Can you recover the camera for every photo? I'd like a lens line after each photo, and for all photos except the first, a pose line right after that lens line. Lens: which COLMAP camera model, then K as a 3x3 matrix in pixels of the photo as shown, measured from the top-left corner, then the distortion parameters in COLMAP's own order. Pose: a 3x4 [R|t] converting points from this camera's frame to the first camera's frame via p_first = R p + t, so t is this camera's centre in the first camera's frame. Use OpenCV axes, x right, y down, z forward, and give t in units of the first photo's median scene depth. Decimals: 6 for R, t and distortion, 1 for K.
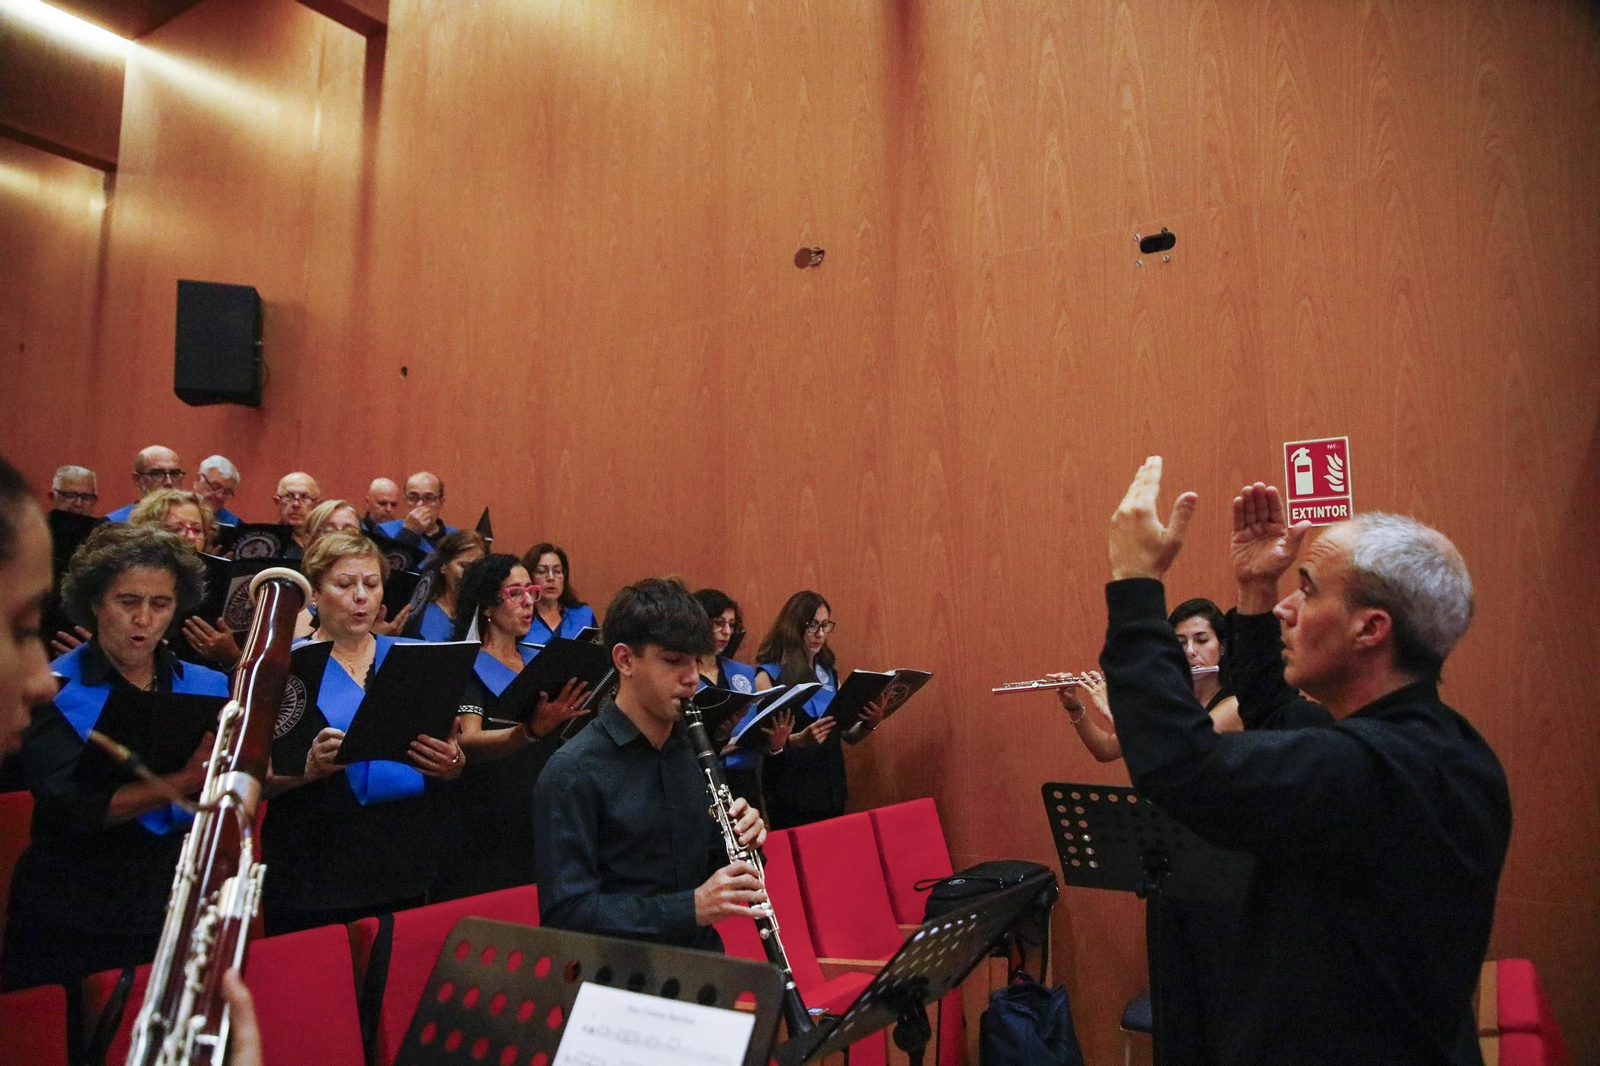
lens RADIAL K [[1128.8, 0, 800.0], [0, 1128.8, 533.0], [0, 0, 1]] dist [-0.106717, 0.074983]
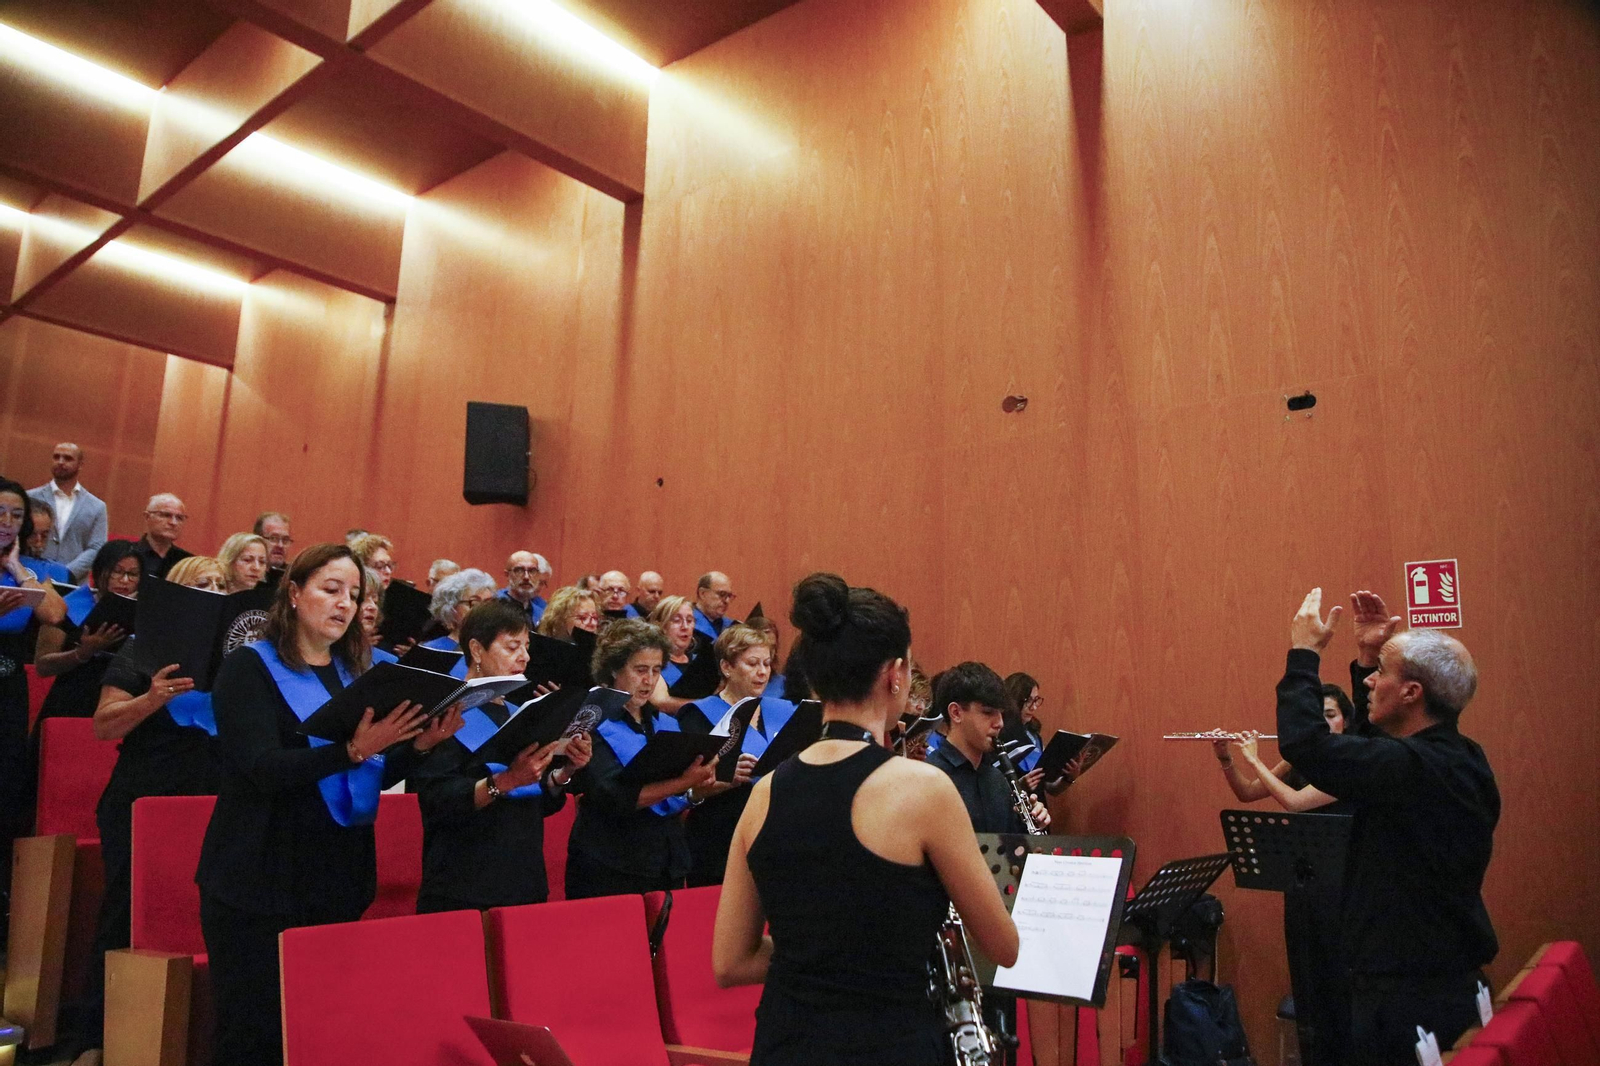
lens RADIAL K [[1128.8, 0, 800.0], [0, 1128.8, 533.0], [0, 0, 1]] dist [-0.106717, 0.074983]
pose [[0.993103, 0.012169, -0.116613, -0.107951], [-0.020548, 0.997270, -0.070923, -0.011621], [0.115432, 0.072830, 0.990642, -0.338581]]
